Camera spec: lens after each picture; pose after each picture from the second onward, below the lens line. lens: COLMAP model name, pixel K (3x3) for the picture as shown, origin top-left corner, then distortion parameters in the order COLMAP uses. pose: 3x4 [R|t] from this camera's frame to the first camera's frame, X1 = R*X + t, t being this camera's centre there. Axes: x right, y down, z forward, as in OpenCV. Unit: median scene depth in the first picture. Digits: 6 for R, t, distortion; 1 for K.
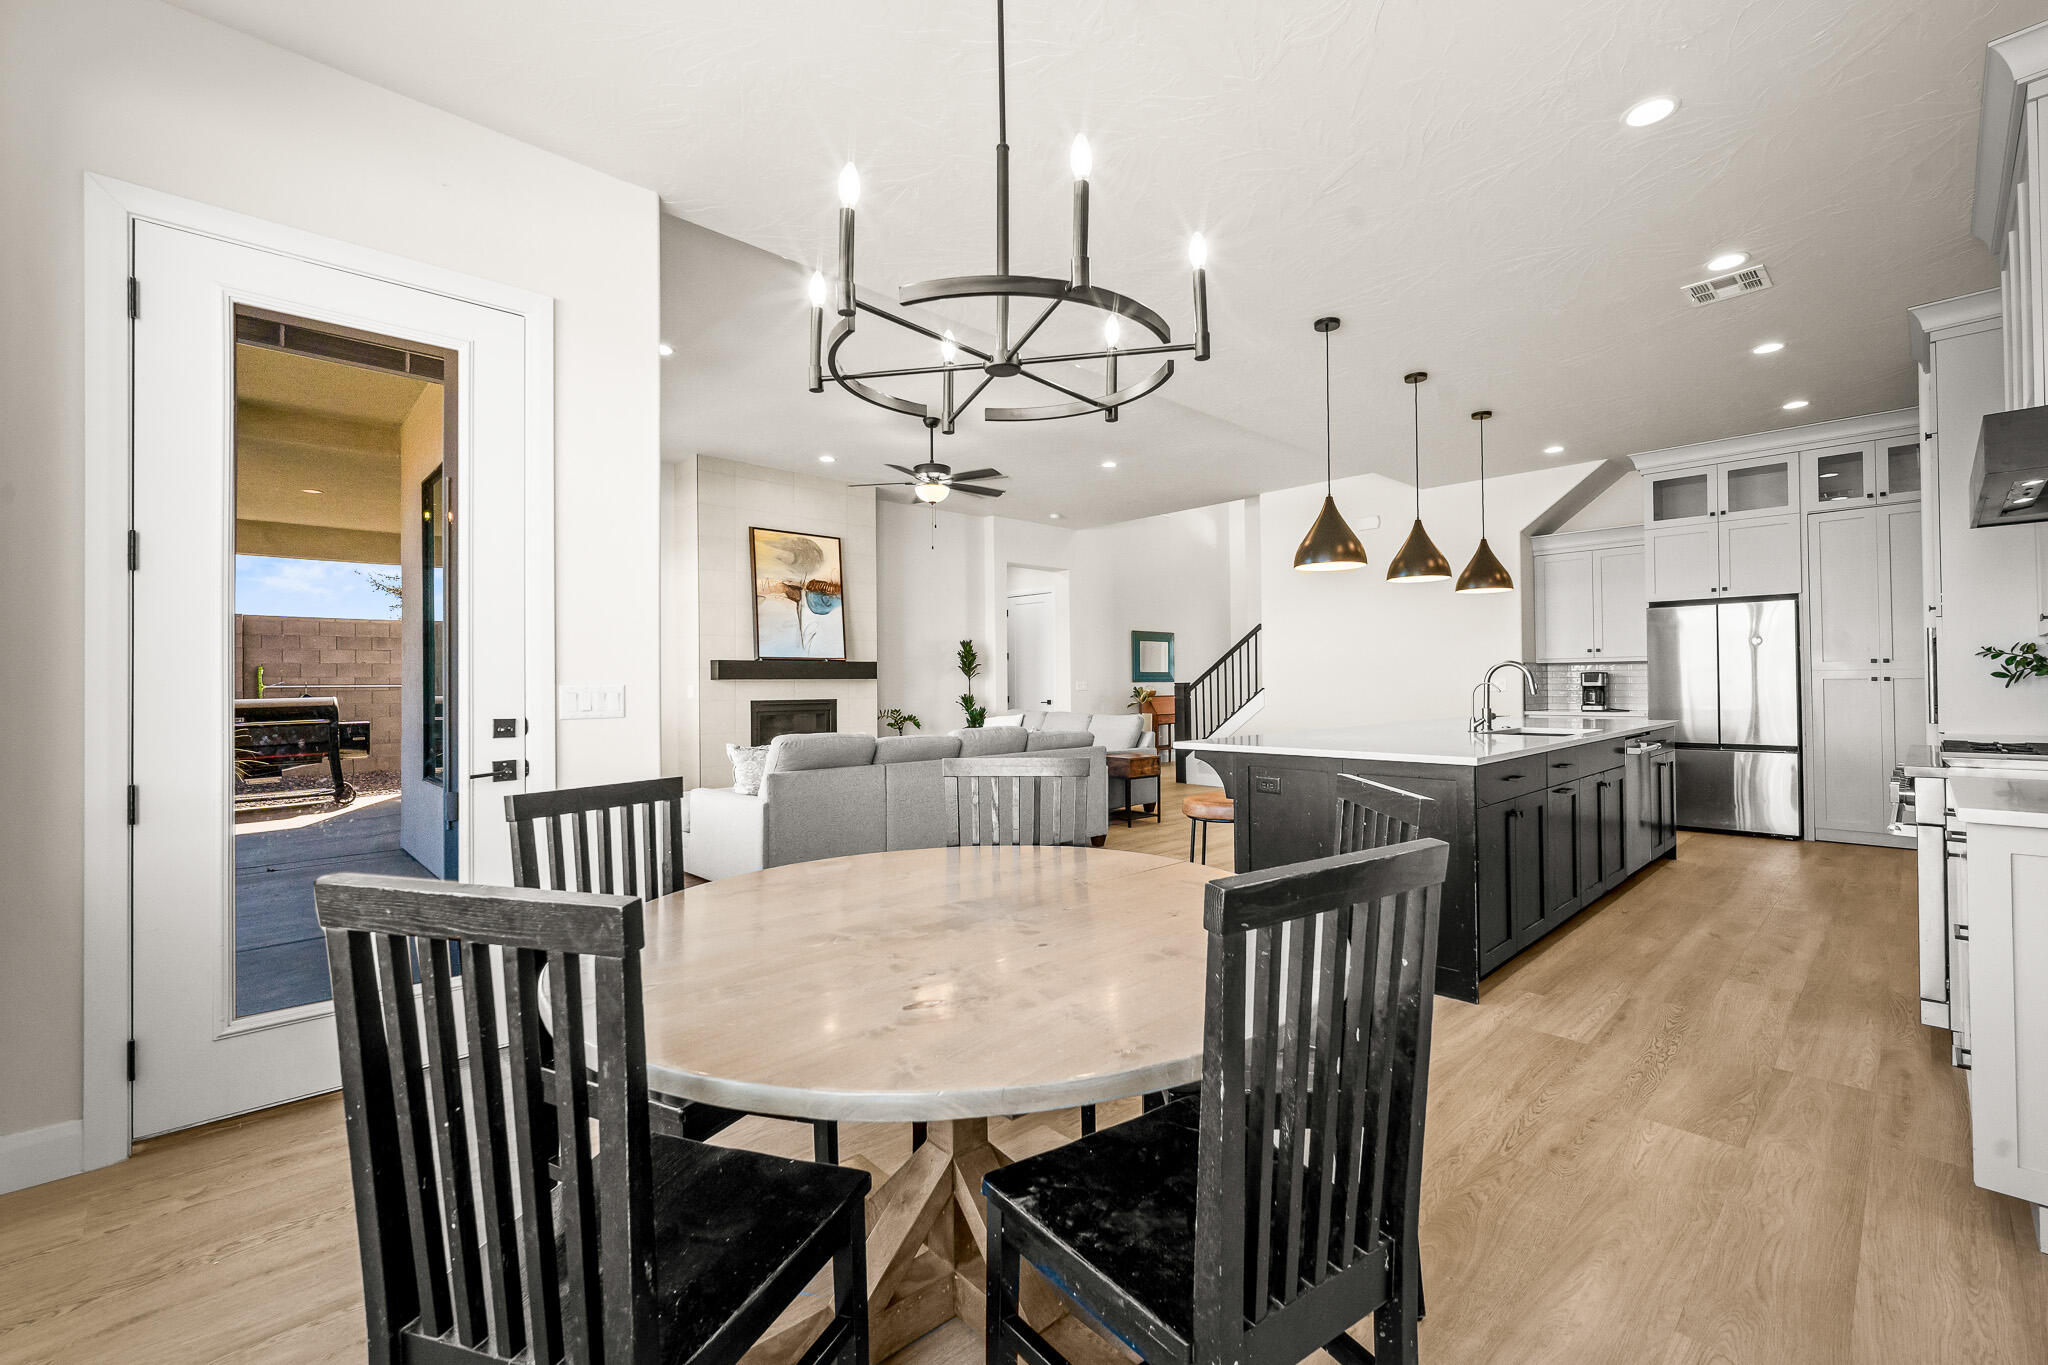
lens RADIAL K [[851.9, 0, 1038.2], [0, 851.9, 673.4], [0, 0, 1]] dist [-0.006799, -0.000143]
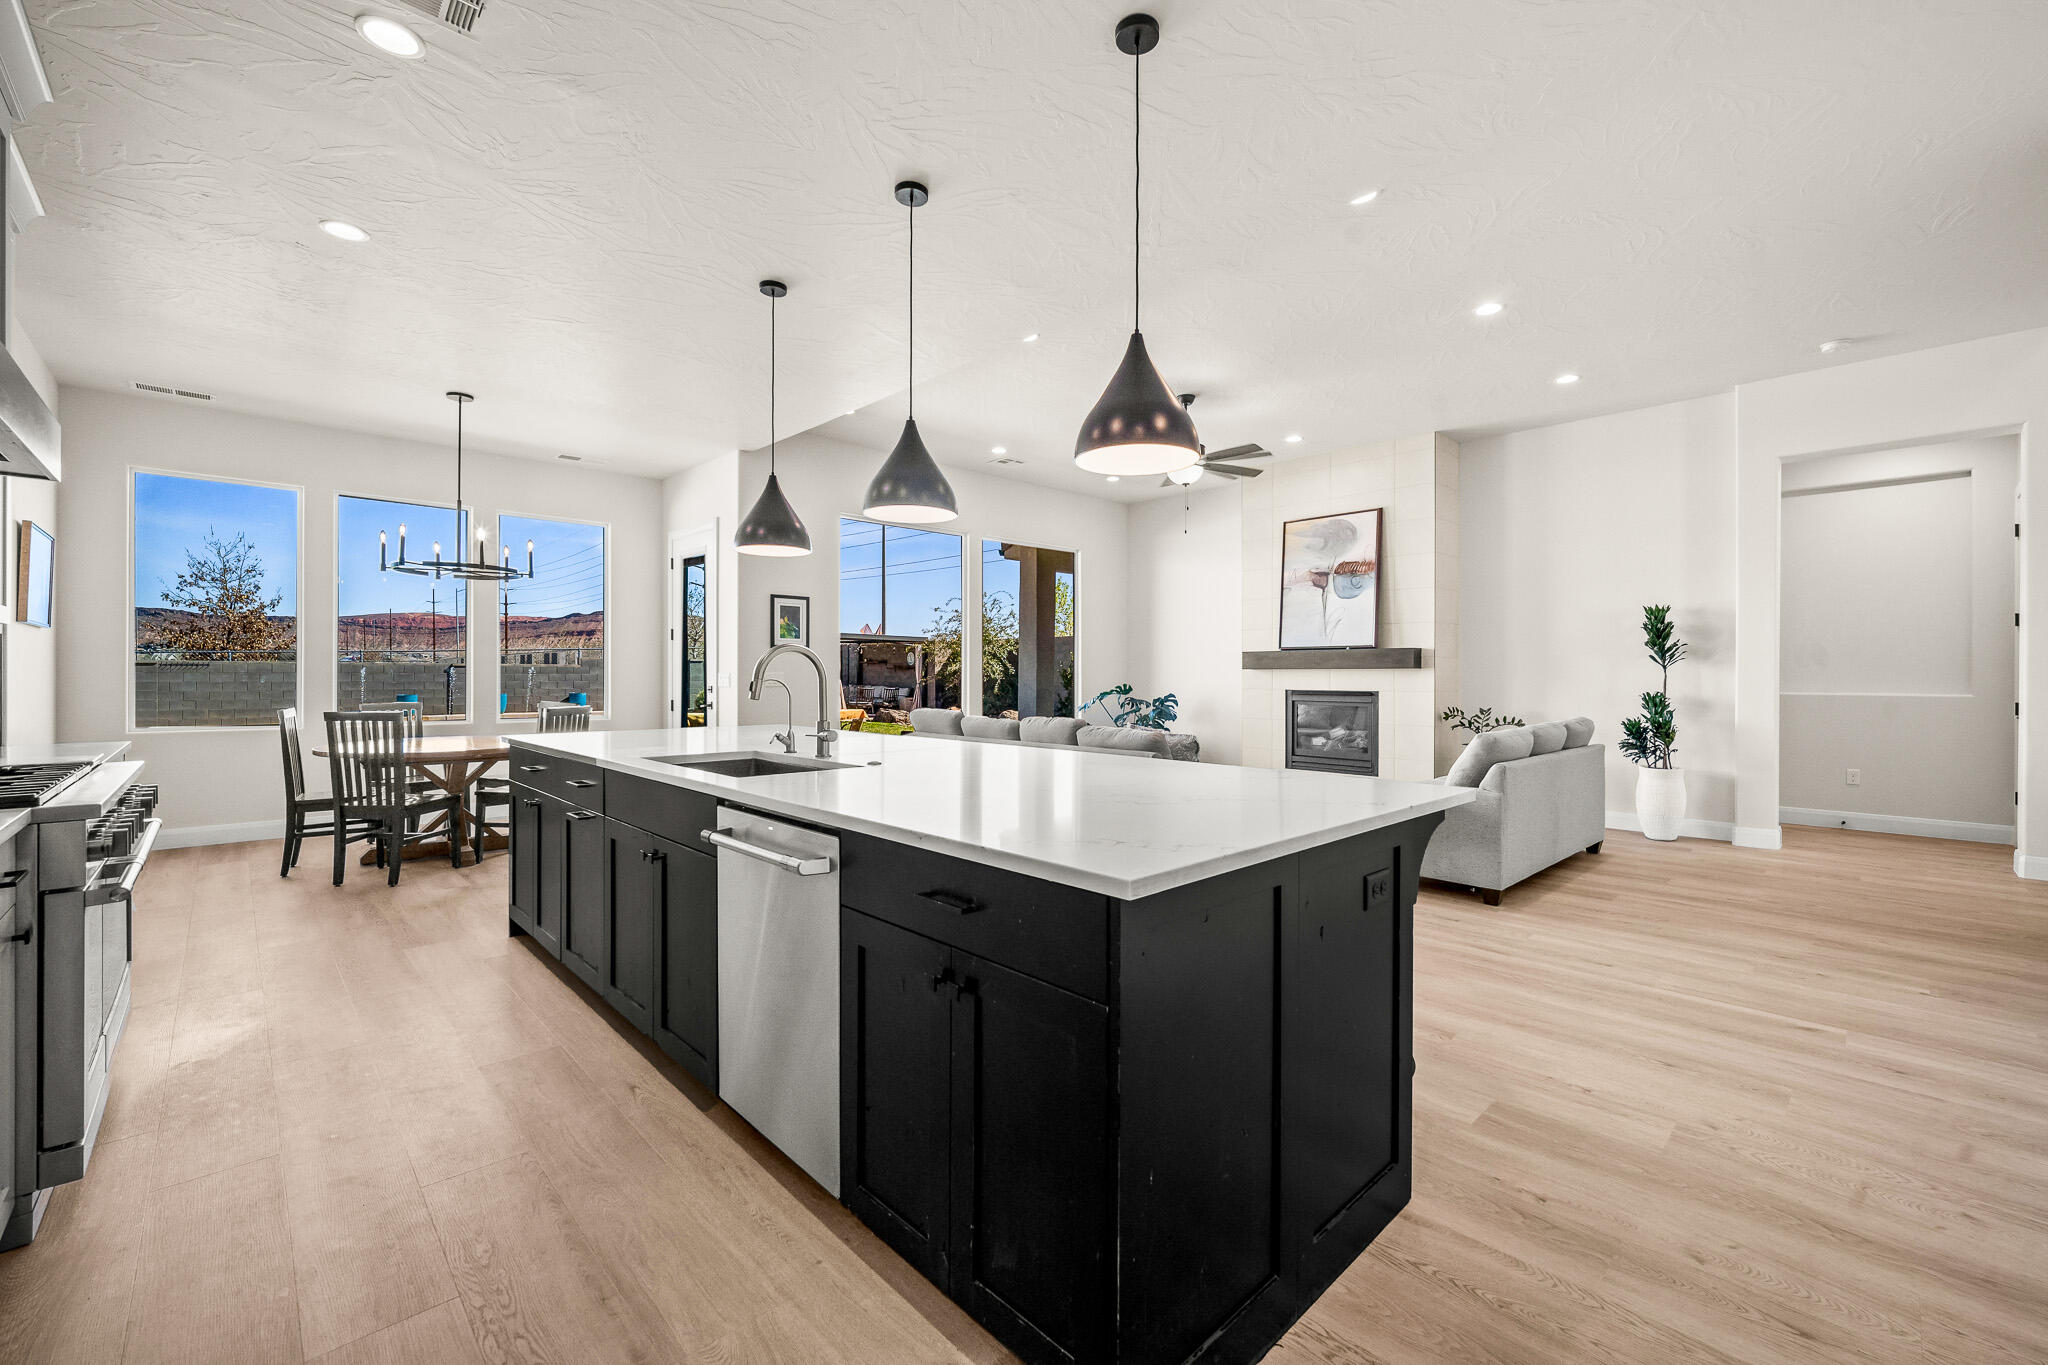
lens RADIAL K [[825.3, 0, 1038.5], [0, 825.3, 678.1], [0, 0, 1]] dist [-0.007982, 0.000313]
pose [[0.007302, 0.009655, -0.999927, 0.716297], [0.010191, 0.999901, 0.009729, 0.005945], [0.999921, -0.010261, 0.007202, 0.735600]]
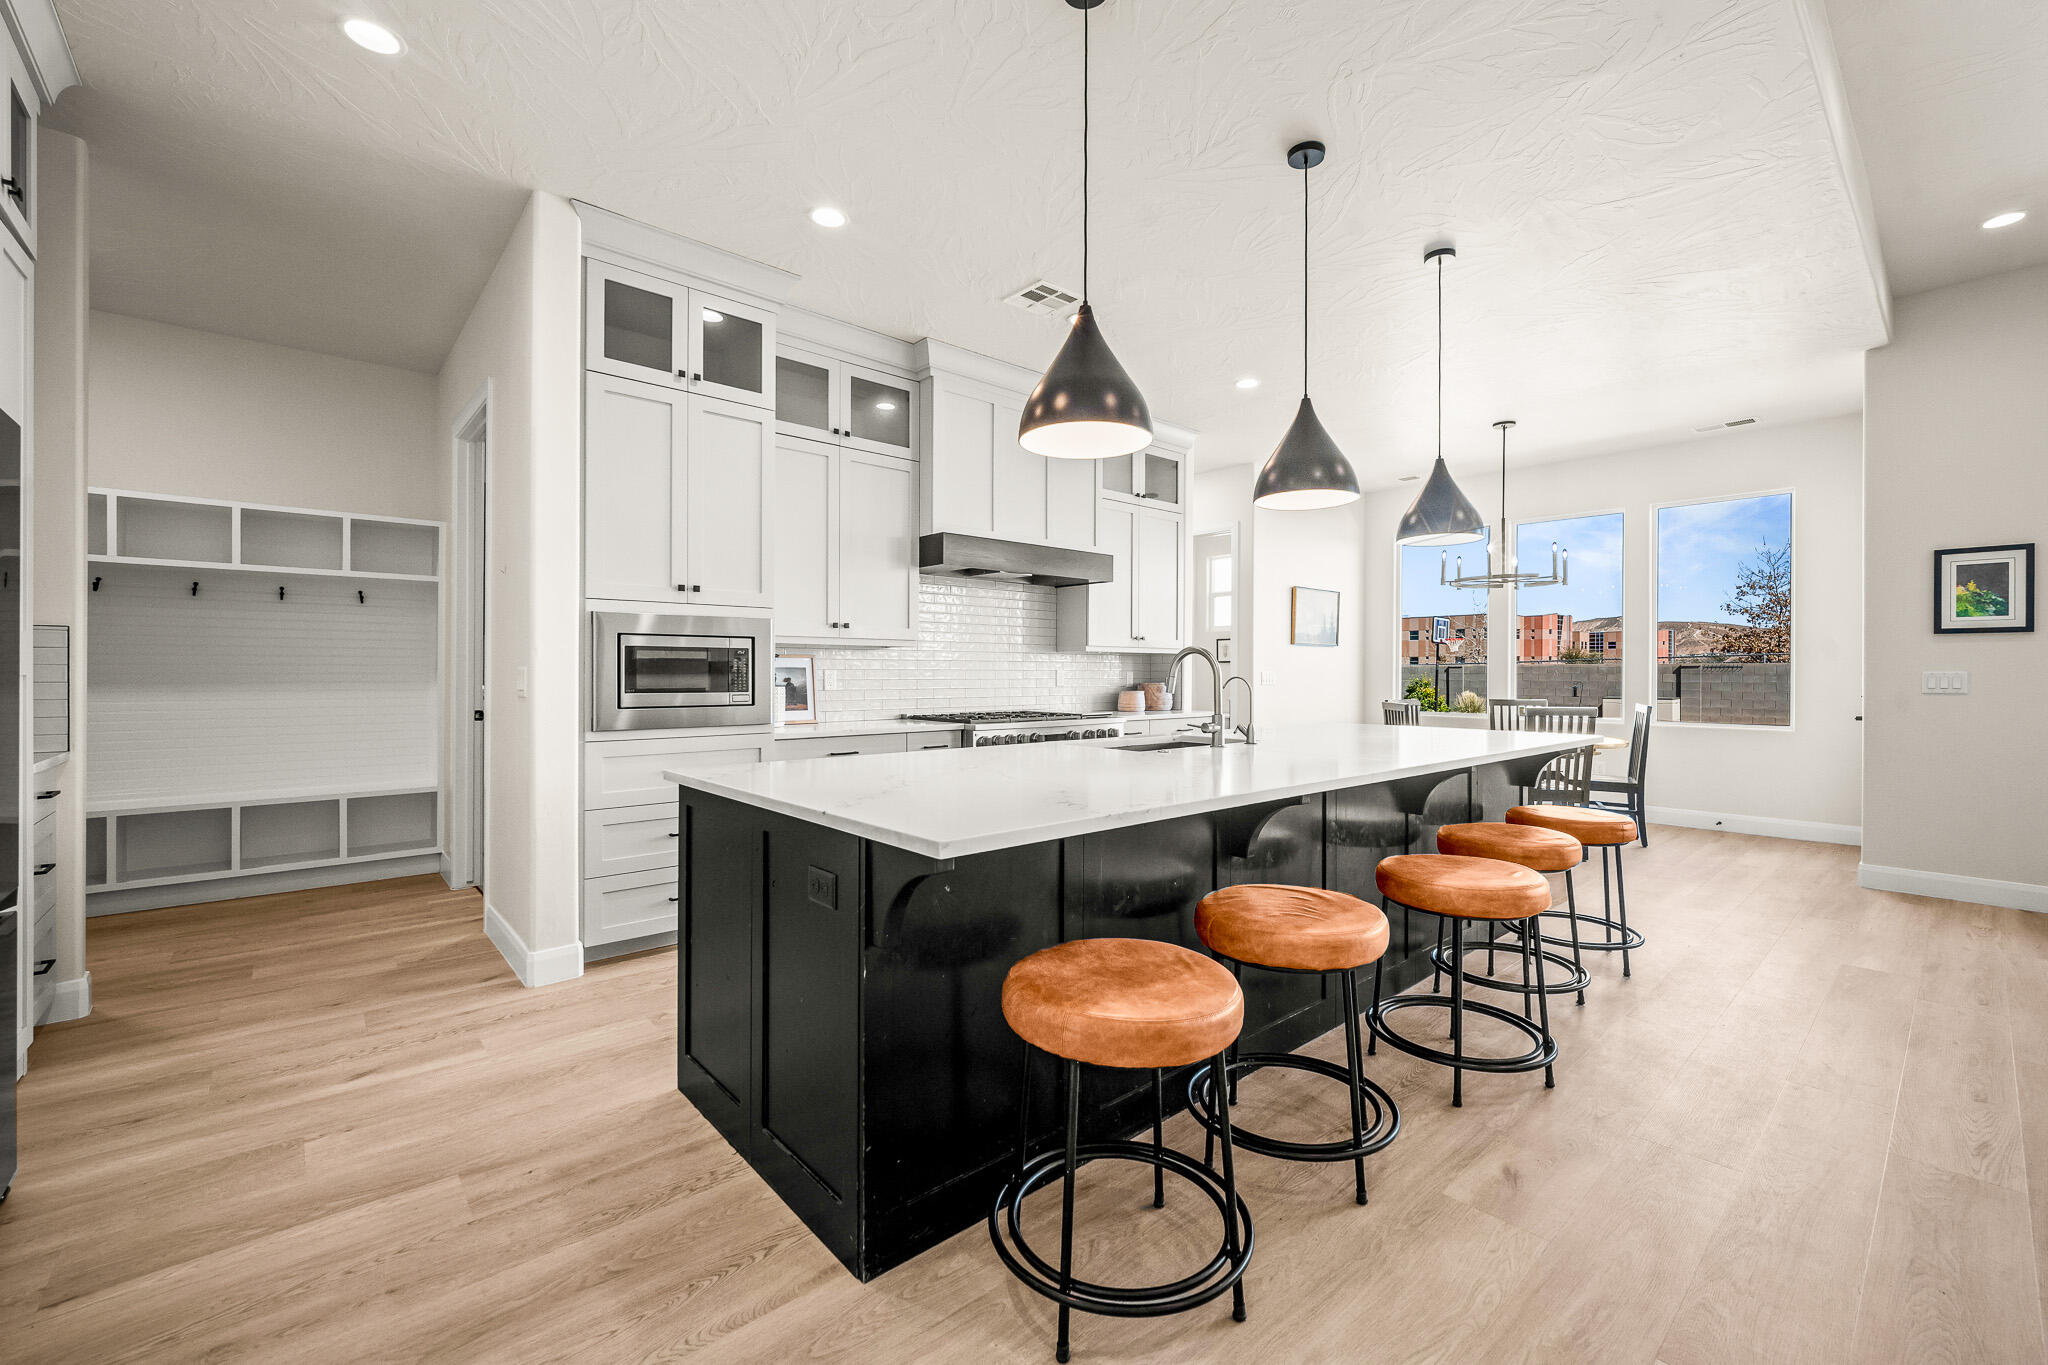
lens RADIAL K [[850.3, 0, 1053.2], [0, 850.3, 685.7], [0, 0, 1]] dist [-0.012776, -0.000169]
pose [[-0.999787, 0.003089, 0.020389, 0.420132], [0.003134, 0.999993, 0.002173, 0.012661], [-0.020382, 0.002236, -0.999790, 1.060105]]
